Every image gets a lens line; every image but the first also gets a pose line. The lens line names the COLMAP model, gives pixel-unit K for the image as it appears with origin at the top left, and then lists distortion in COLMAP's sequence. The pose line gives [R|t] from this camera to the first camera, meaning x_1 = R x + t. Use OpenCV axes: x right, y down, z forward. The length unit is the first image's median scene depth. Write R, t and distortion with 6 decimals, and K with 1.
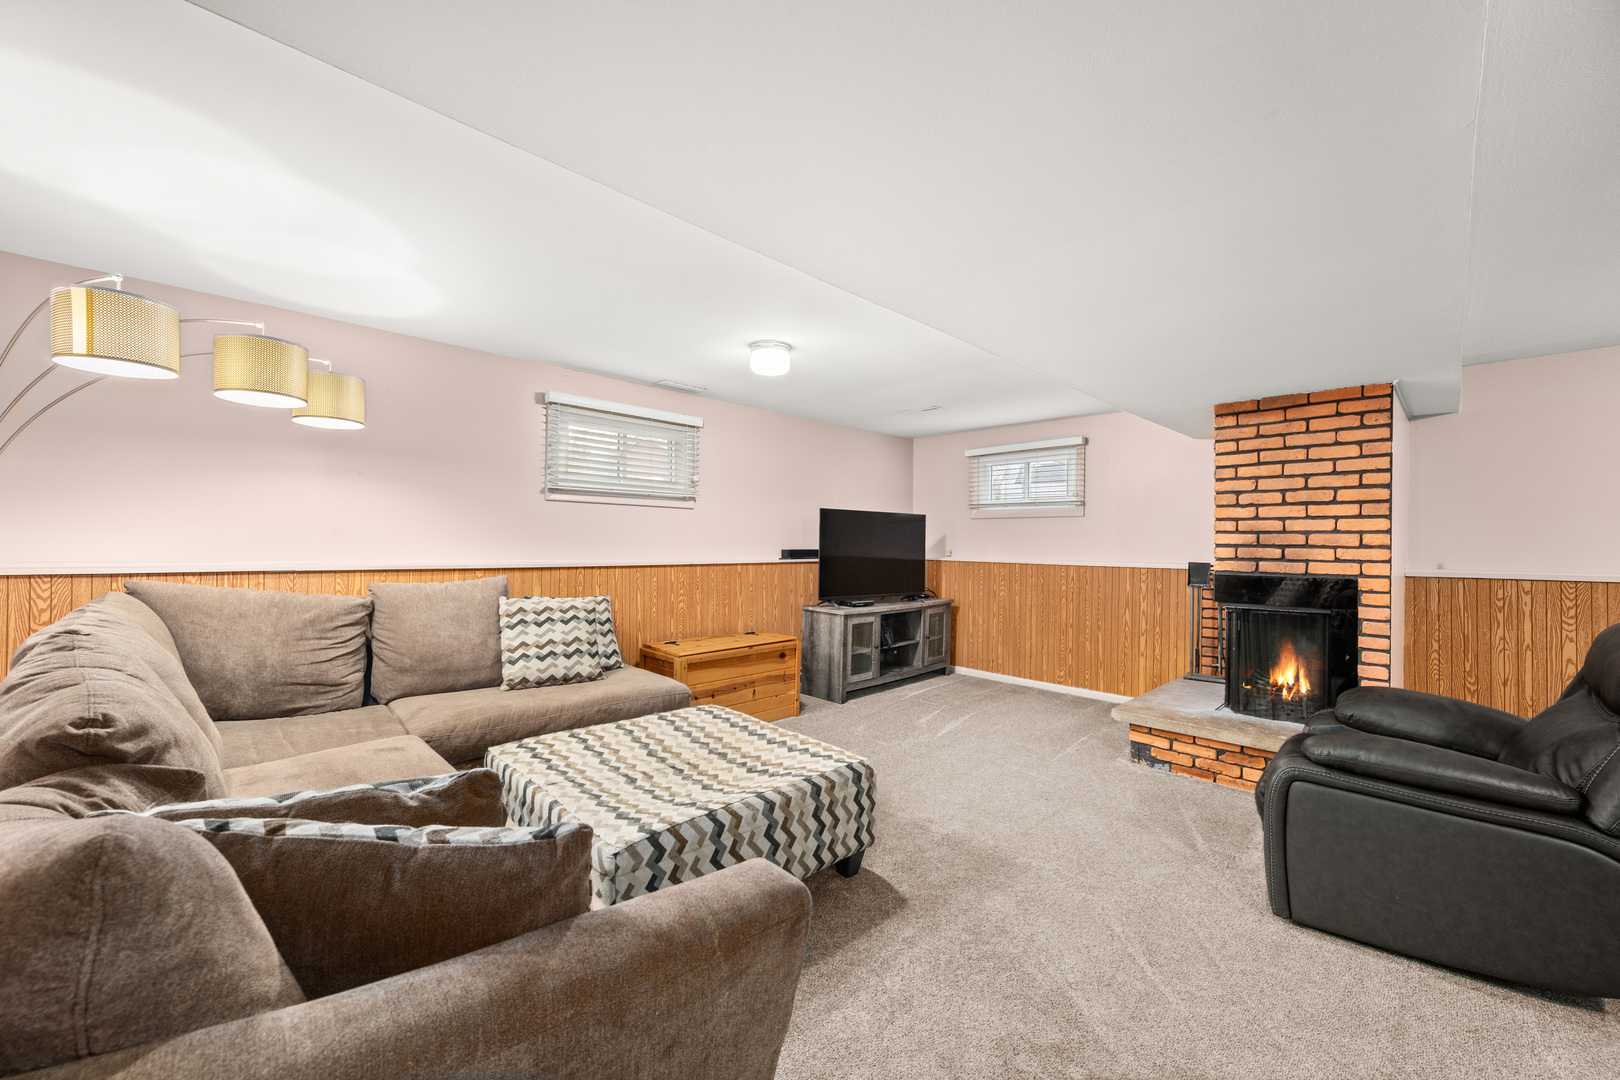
lens RADIAL K [[626.7, 0, 819.1], [0, 626.7, 547.9], [0, 0, 1]] dist [-0.009876, 0.000375]
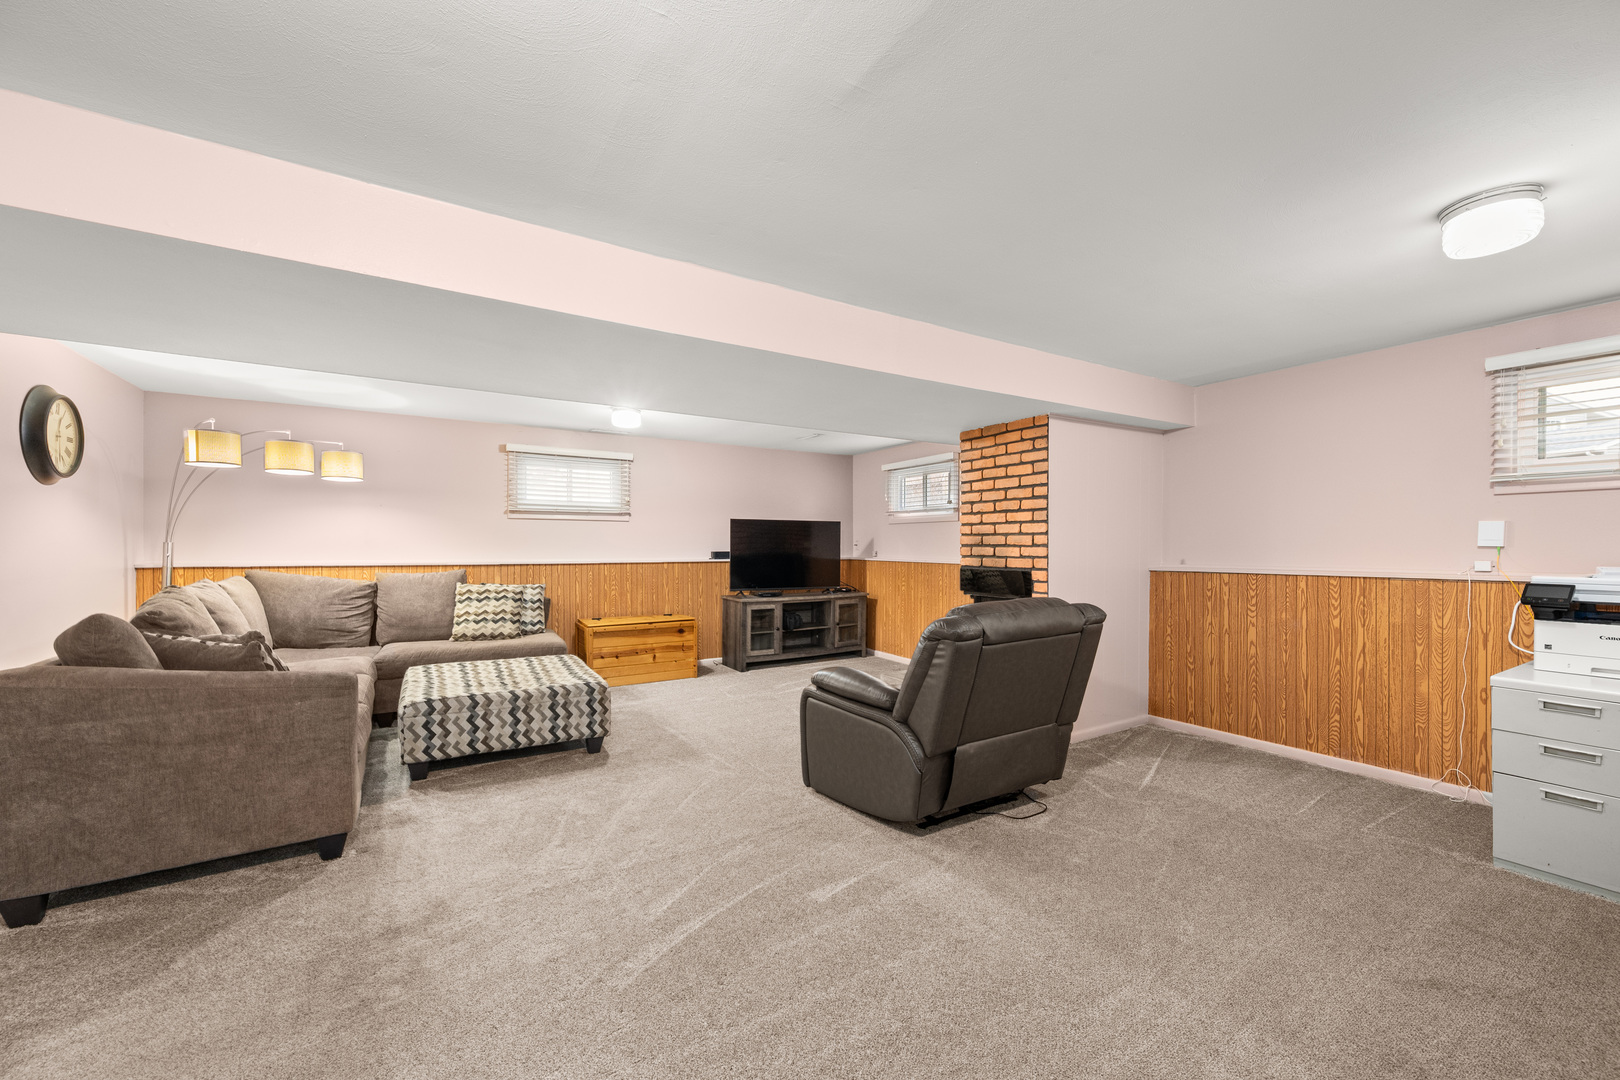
lens RADIAL K [[626.7, 0, 819.1], [0, 626.7, 547.9], [0, 0, 1]] dist [-0.009876, 0.000375]
pose [[0.975903, -0.008015, -0.218059, 0.707856], [0.006553, 0.999951, -0.007430, 0.009727], [0.218108, 0.005822, 0.975907, -0.320450]]
